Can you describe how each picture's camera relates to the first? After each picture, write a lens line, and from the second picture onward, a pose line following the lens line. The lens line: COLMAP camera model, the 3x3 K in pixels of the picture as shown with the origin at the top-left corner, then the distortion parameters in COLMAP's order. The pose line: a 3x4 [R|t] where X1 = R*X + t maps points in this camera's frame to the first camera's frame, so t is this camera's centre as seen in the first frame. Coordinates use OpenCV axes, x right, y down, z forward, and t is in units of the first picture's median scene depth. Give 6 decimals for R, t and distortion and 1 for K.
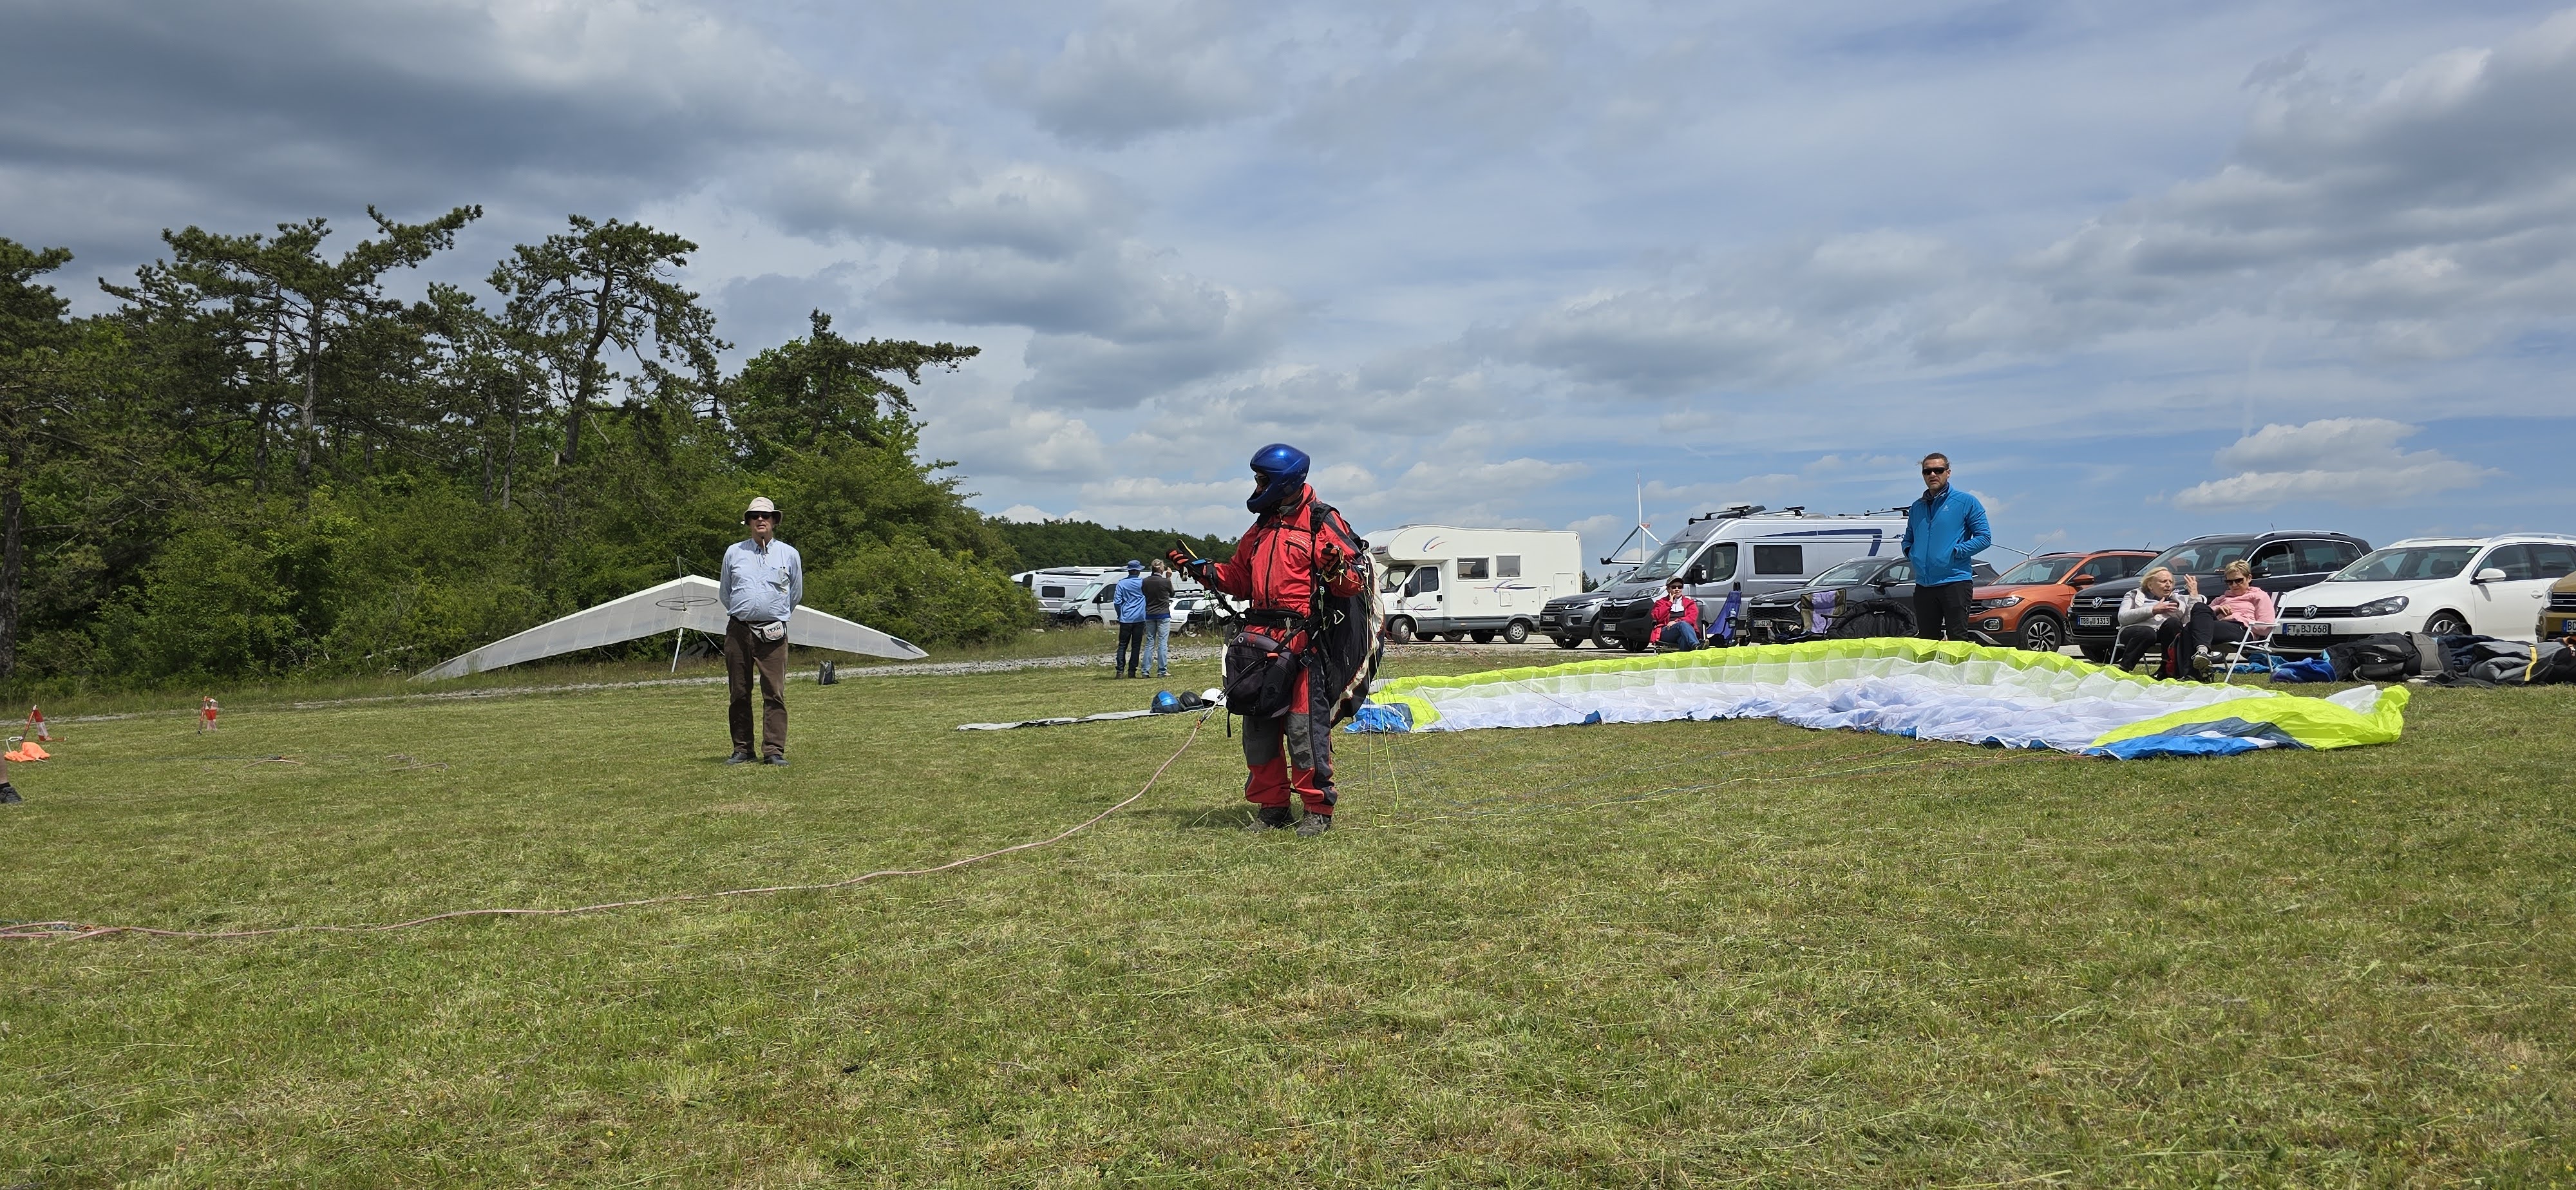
lens RADIAL K [[1726.0, 0, 1344.2], [0, 1726.0, 604.6], [0, 0, 1]] dist [0.072893, -0.067640]
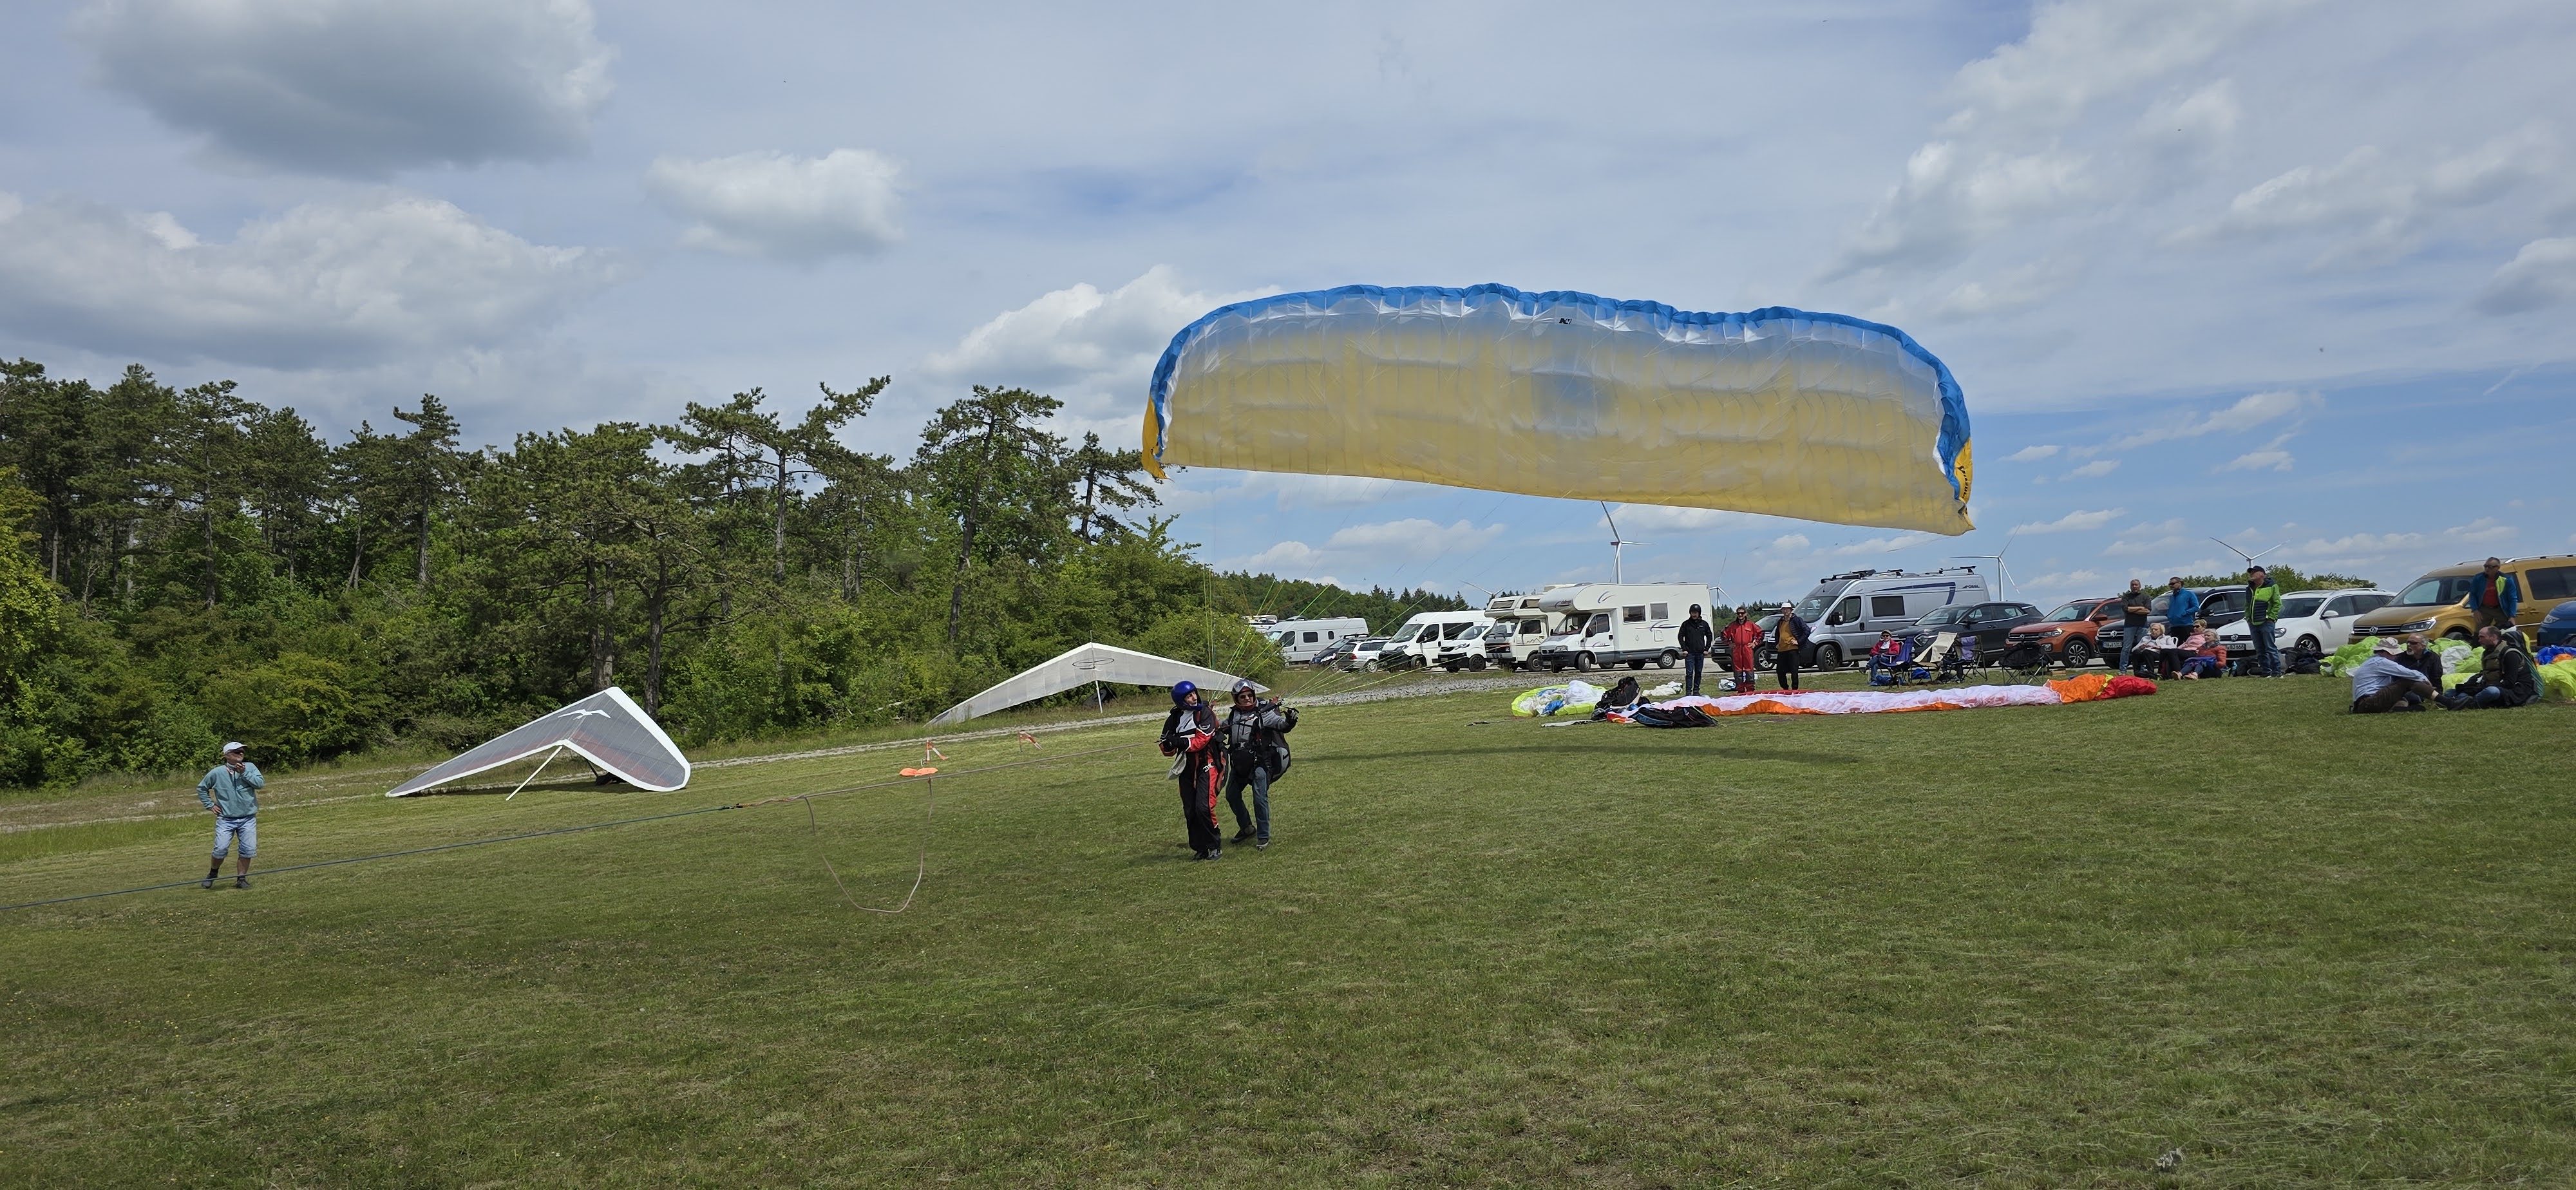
lens RADIAL K [[1726.0, 0, 1335.9], [0, 1726.0, 629.8], [0, 0, 1]] dist [0.072893, -0.067640]
pose [[0.999081, -0.040357, 0.014435, -0.181033], [0.040360, 0.999185, 0.000085, -0.018417], [-0.014427, 0.000497, 0.999896, -0.357082]]
